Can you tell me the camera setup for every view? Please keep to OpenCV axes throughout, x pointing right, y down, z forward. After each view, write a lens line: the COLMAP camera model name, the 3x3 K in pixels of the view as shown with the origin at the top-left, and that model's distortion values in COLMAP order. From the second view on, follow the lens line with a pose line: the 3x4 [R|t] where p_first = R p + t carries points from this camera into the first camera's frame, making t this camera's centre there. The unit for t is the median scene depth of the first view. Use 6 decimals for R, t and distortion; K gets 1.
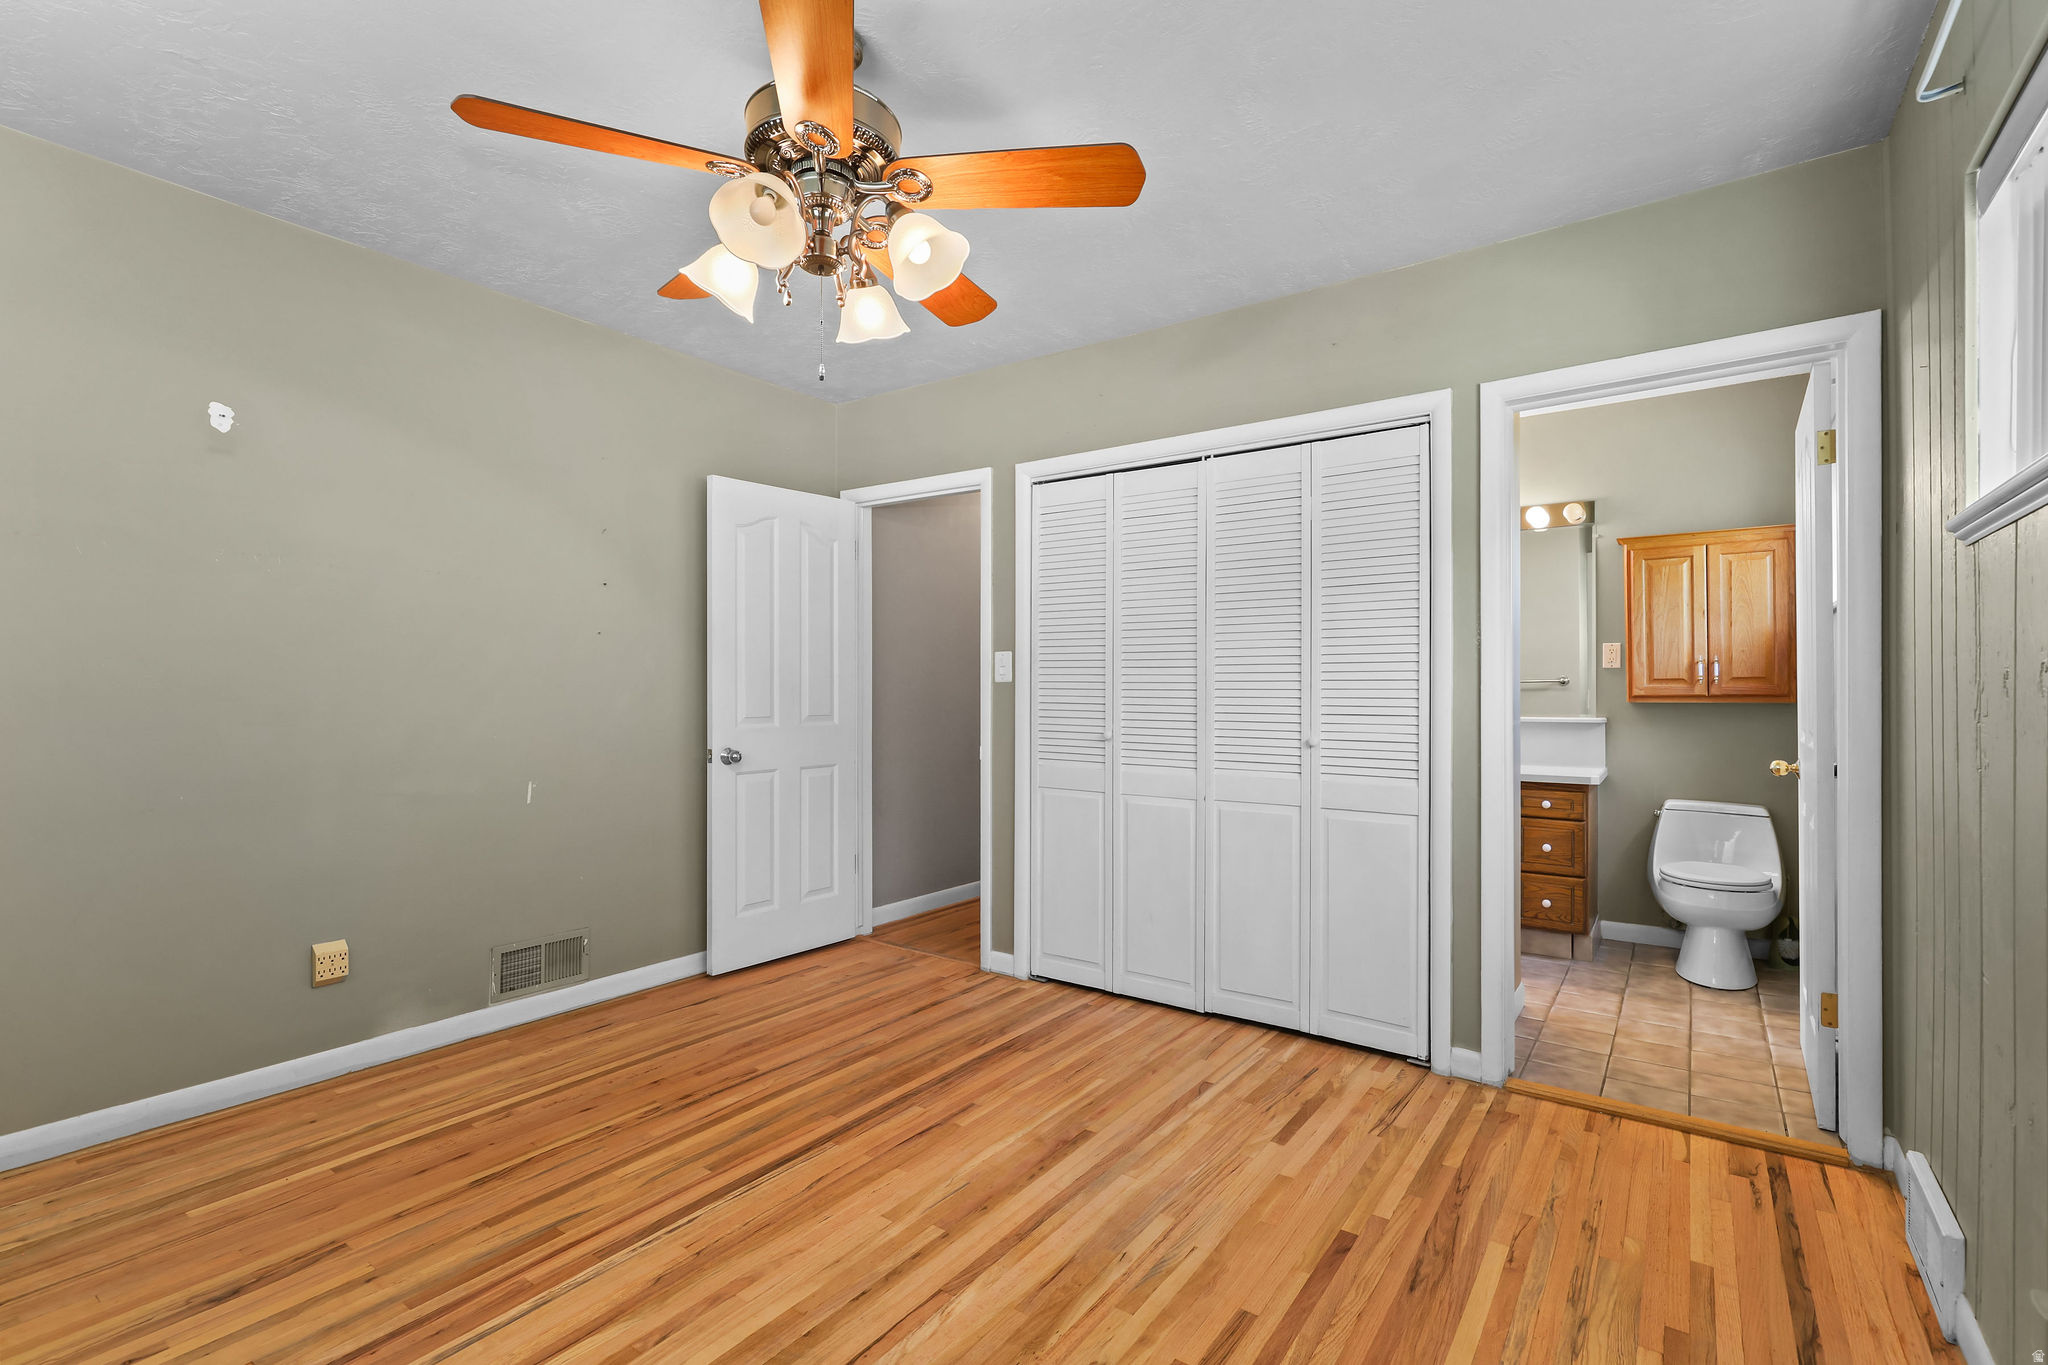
lens RADIAL K [[928.5, 0, 1024.0], [0, 928.5, 682.5], [0, 0, 1]] dist [0.000306, 0.000050]
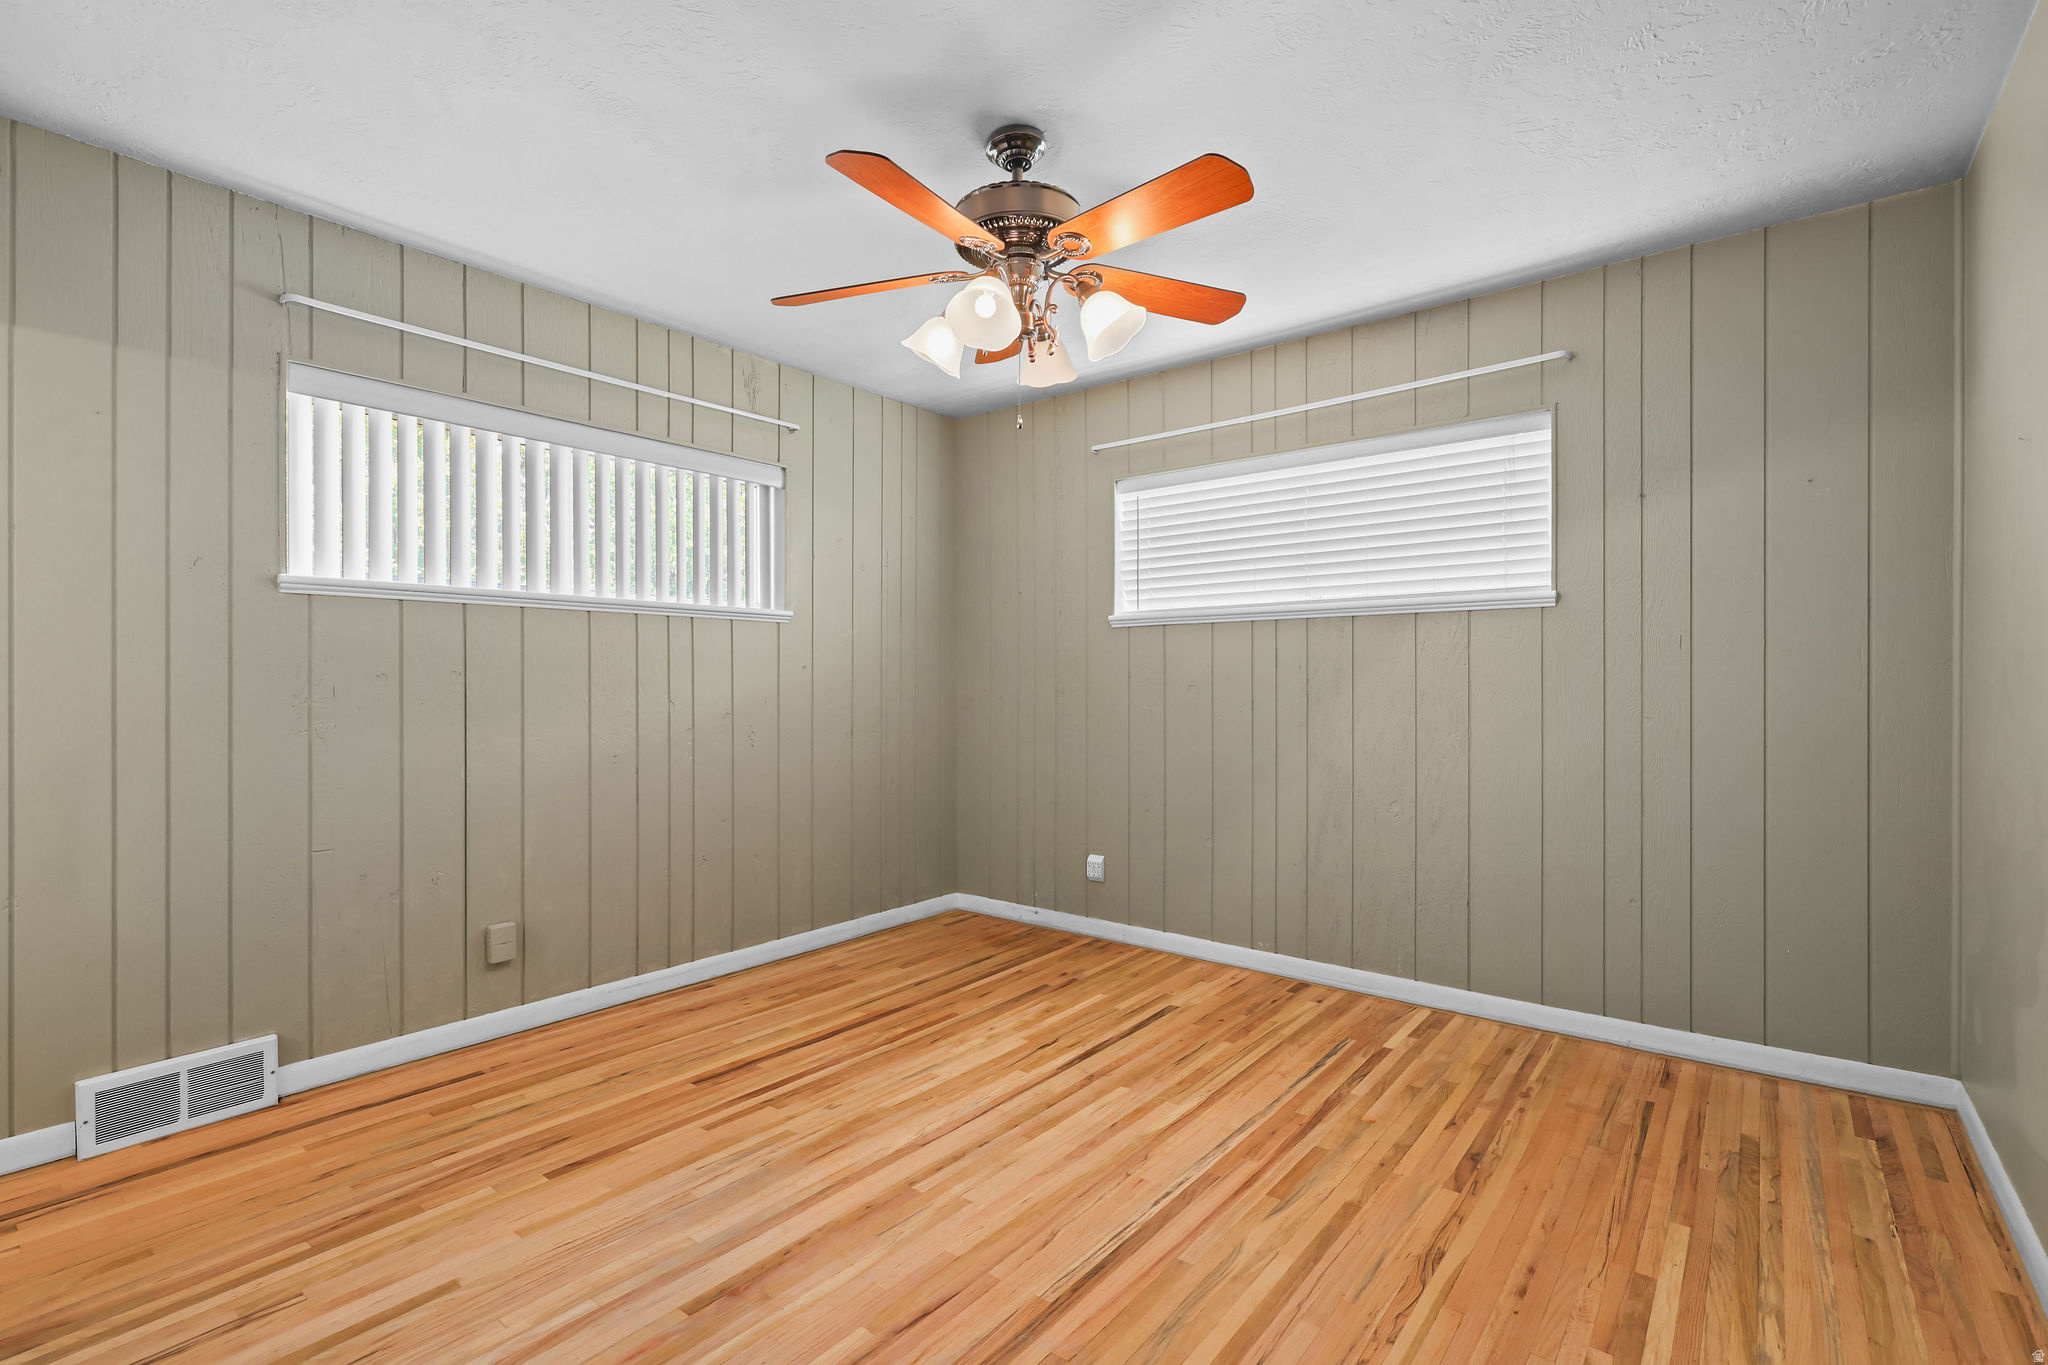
lens RADIAL K [[928.5, 0, 1024.0], [0, 928.5, 682.5], [0, 0, 1]] dist [0.000306, 0.000050]
pose [[-0.998670, -0.002618, 0.051497, -0.262054], [-0.002911, 0.999980, -0.005618, 0.011267], [-0.051482, -0.005760, -0.998657, 2.019170]]
